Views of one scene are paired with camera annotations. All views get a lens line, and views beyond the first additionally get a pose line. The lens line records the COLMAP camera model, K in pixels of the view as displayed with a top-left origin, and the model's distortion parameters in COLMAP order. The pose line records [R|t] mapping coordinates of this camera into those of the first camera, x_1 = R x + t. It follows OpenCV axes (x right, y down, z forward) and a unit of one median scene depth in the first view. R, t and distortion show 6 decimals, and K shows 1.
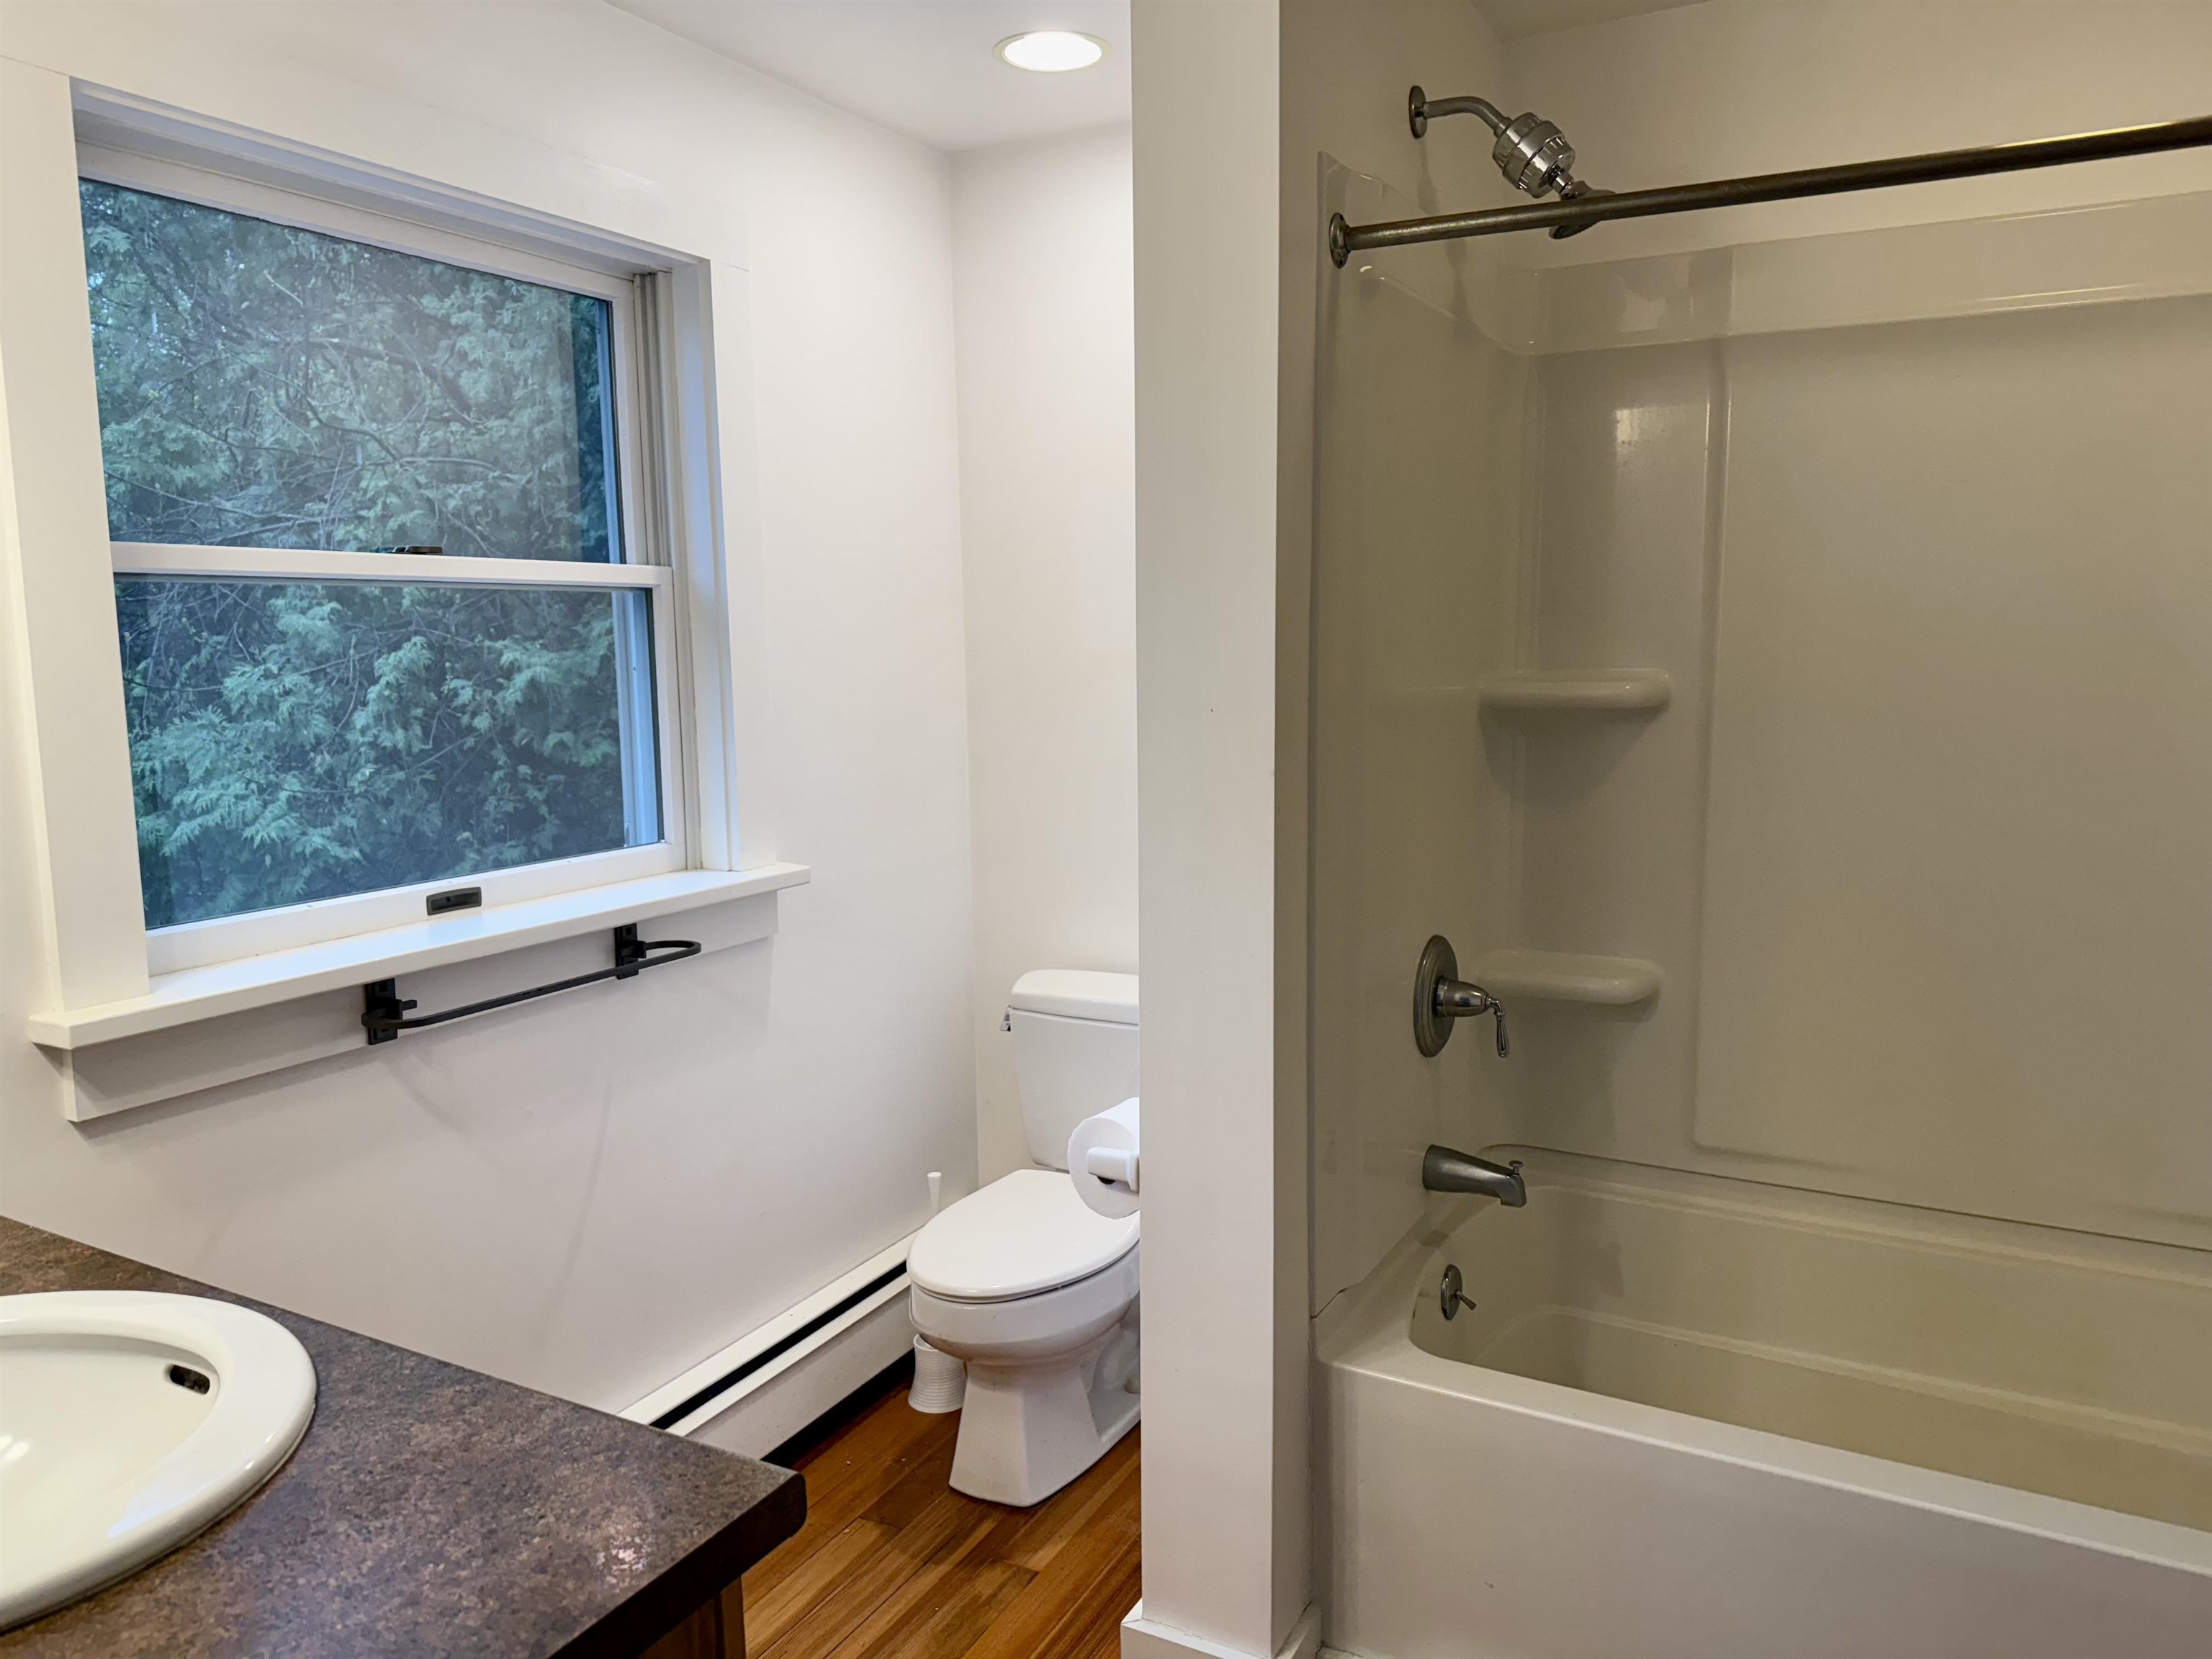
lens RADIAL K [[1572.6, 0, 1110.4], [0, 1572.6, 834.2], [0, 0, 1]] dist [0.139604, -0.179225]
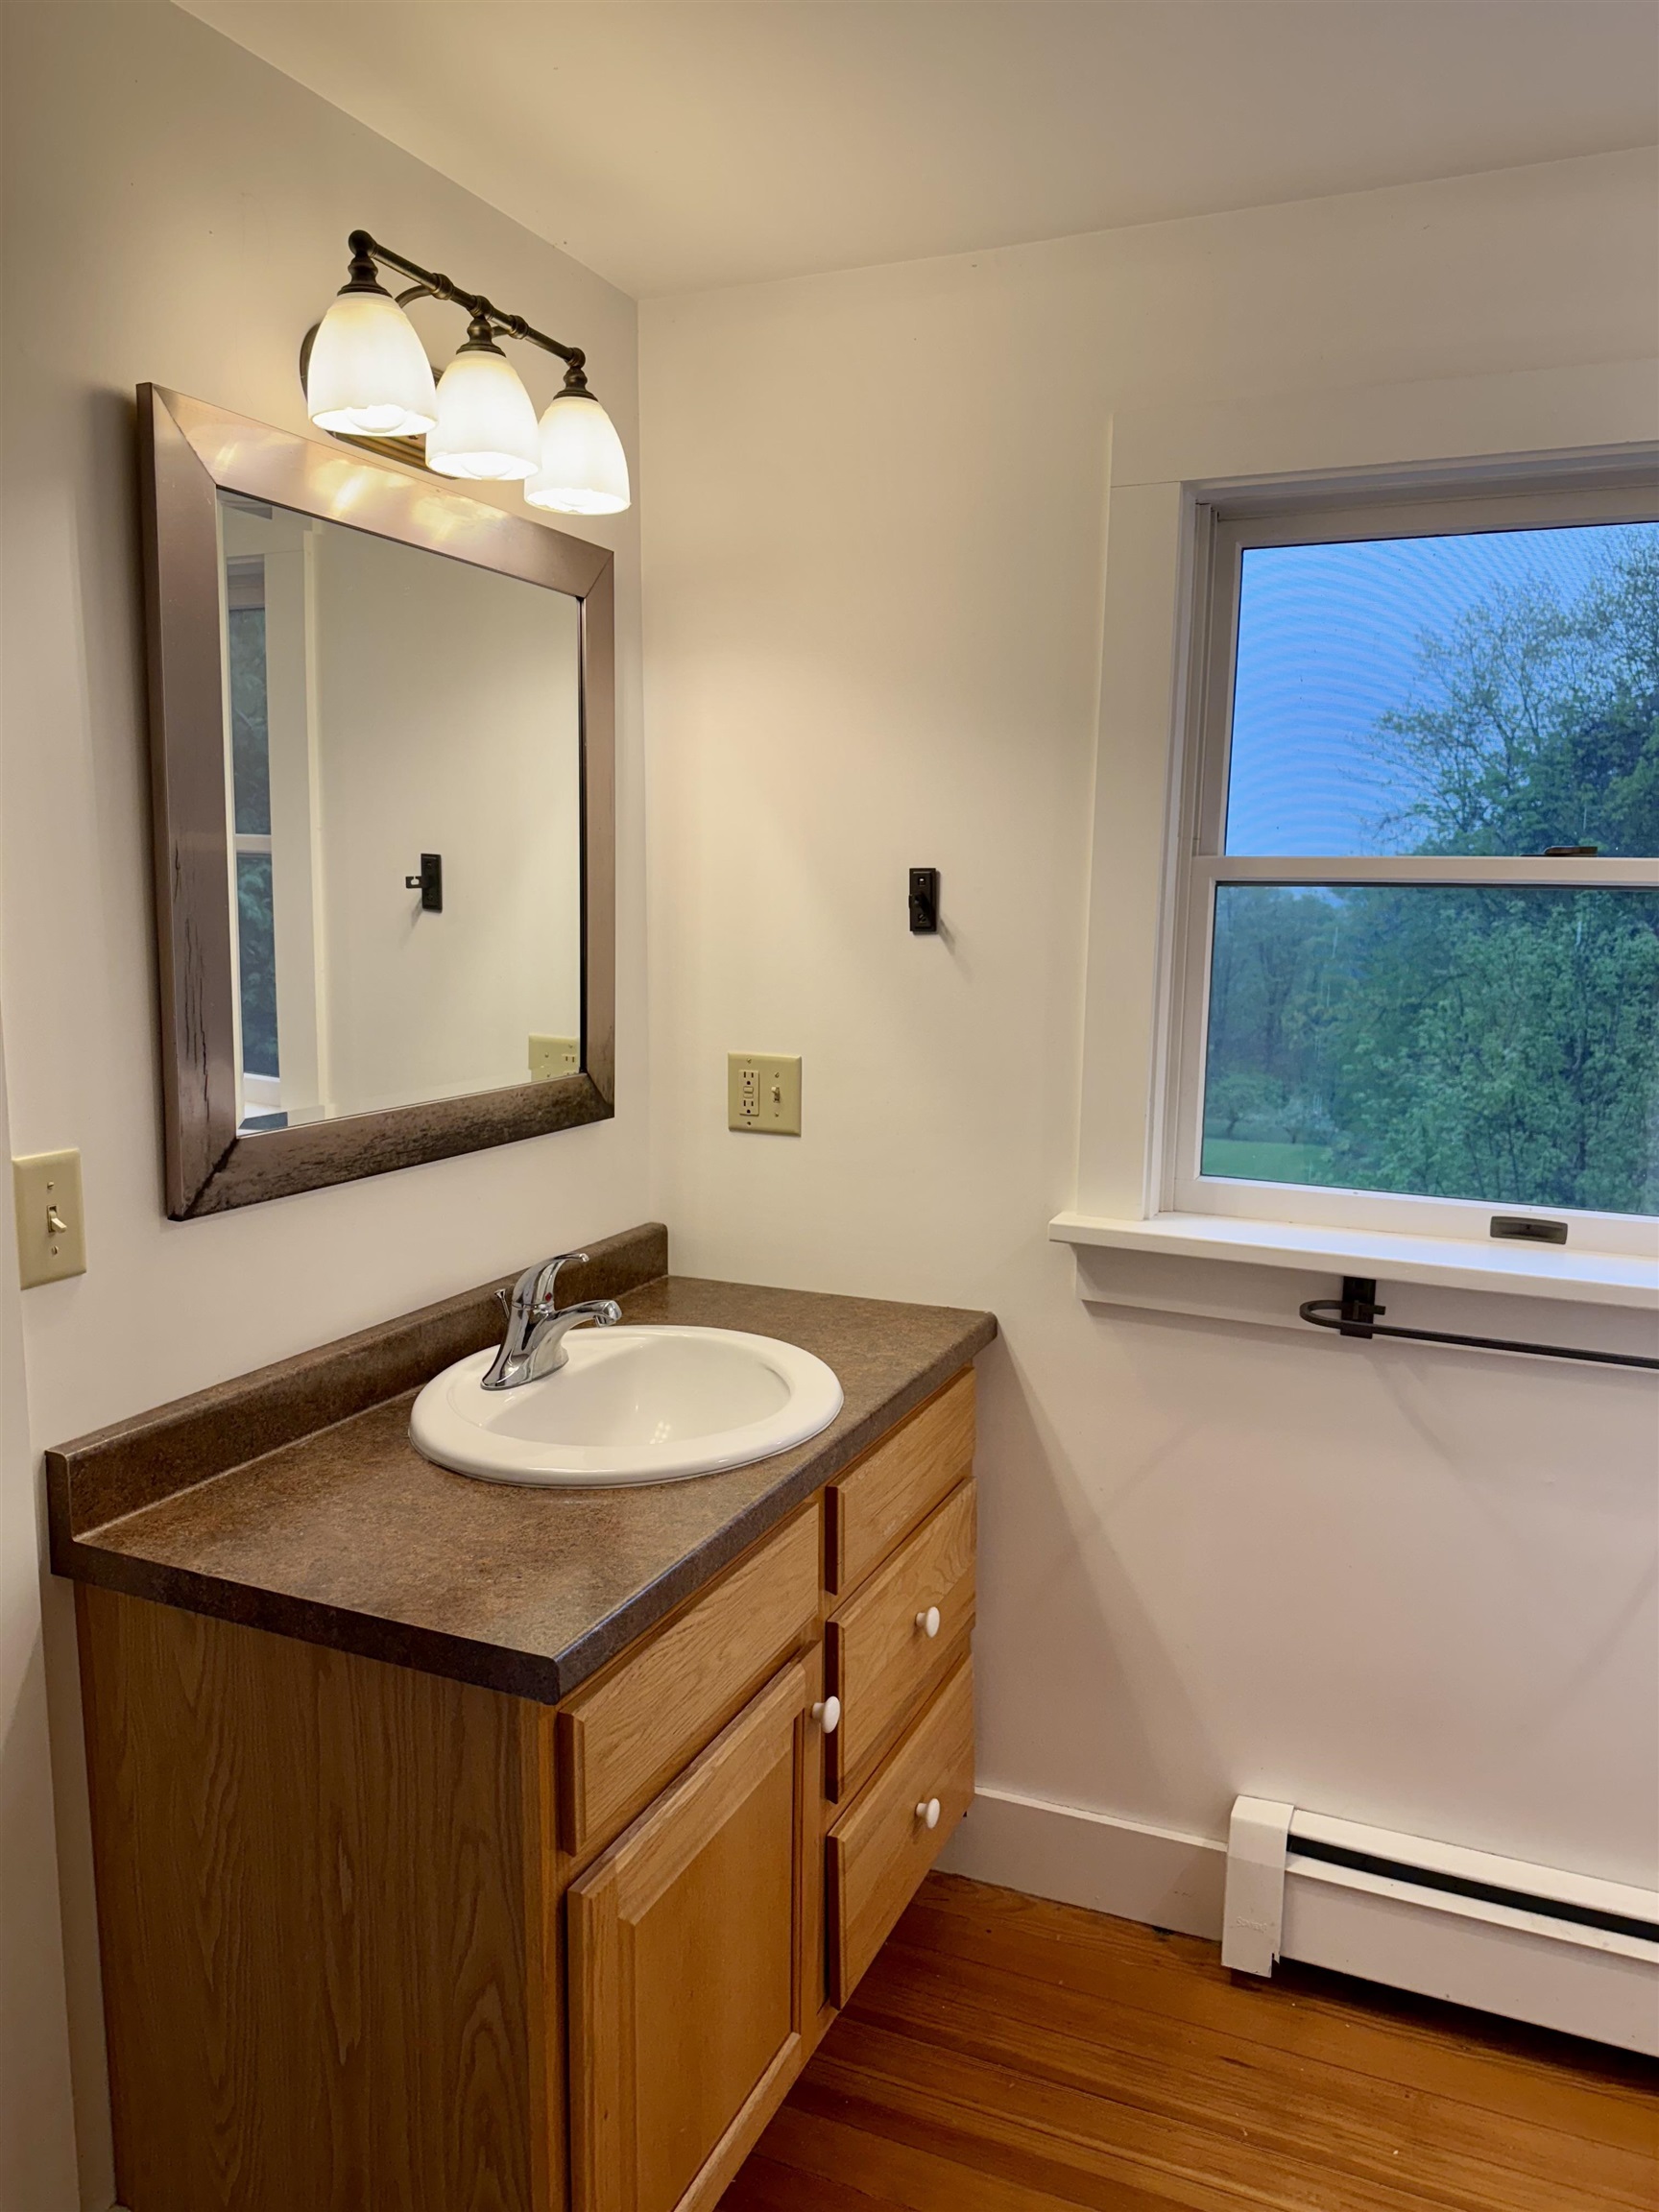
lens RADIAL K [[1572.6, 0, 829.5], [0, 1572.6, 1106.0], [0, 0, 1]] dist [0.139604, -0.179225]
pose [[0.062372, 0.165066, -0.984308, 0.553196], [-0.137646, 0.978227, 0.155324, -0.138770], [0.988516, 0.125798, 0.083735, 0.605828]]
